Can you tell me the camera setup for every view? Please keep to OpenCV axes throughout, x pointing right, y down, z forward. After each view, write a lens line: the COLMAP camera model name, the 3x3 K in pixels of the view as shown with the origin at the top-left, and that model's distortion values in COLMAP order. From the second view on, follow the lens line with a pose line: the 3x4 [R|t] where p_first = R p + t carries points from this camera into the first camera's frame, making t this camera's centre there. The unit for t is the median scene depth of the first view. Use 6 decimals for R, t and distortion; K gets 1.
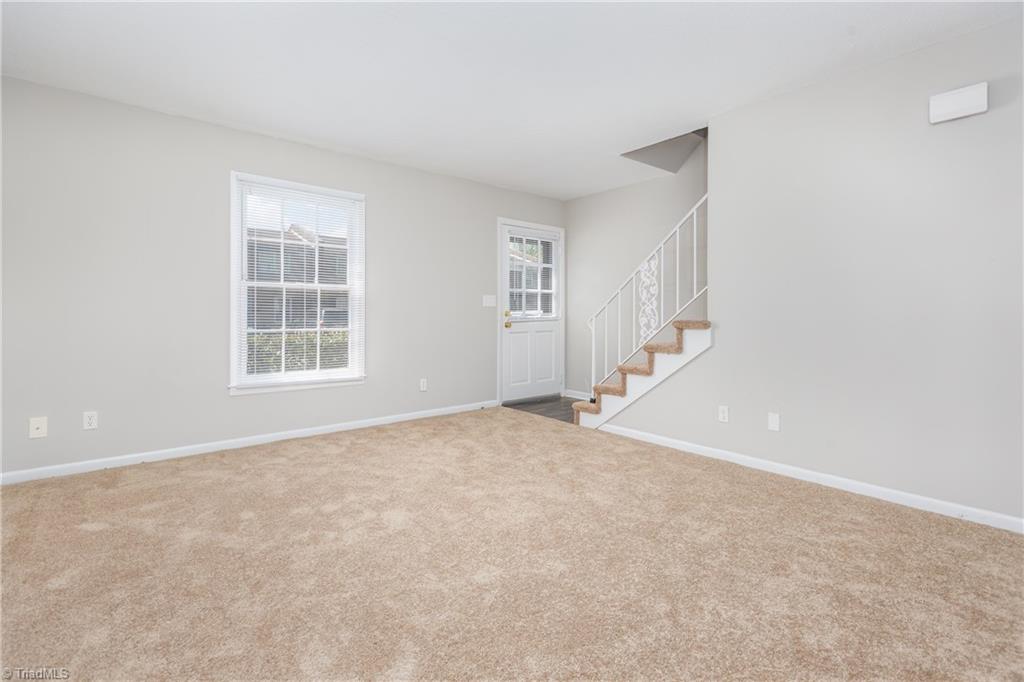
lens RADIAL K [[471.6, 0, 512.7], [0, 471.6, 316.9], [0, 0, 1]] dist [-0.000563, -0.000257]
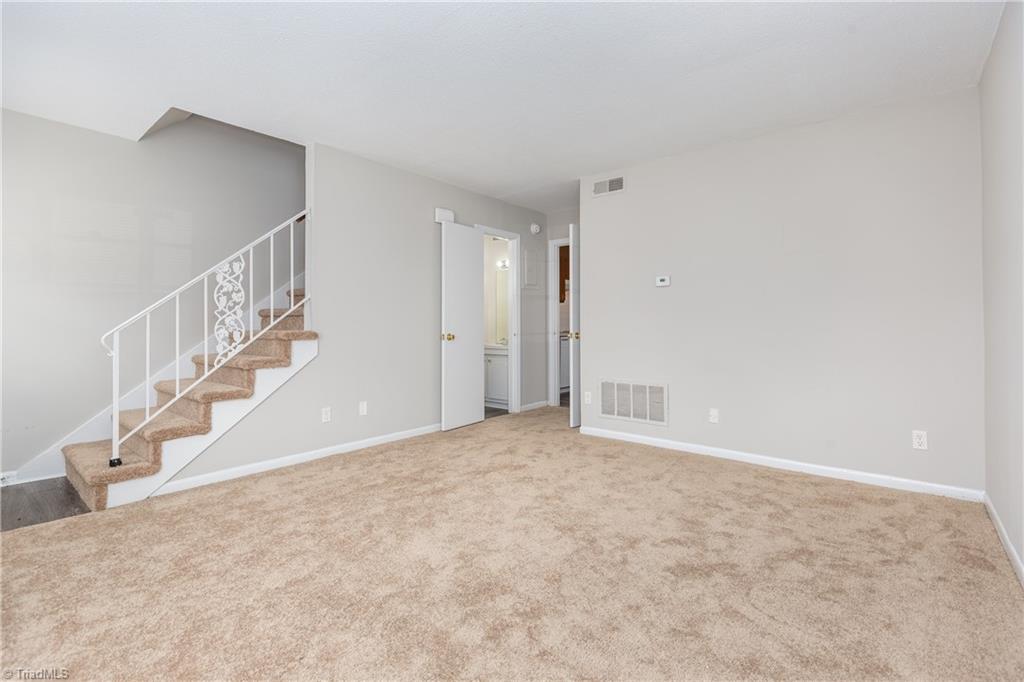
lens RADIAL K [[471.6, 0, 512.7], [0, 471.6, 316.9], [0, 0, 1]] dist [-0.000563, -0.000257]
pose [[-0.191398, 0.005432, 0.981498, -0.627844], [0.000973, 0.999985, -0.005344, -0.016671], [-0.981512, -0.000068, -0.191400, 0.670654]]
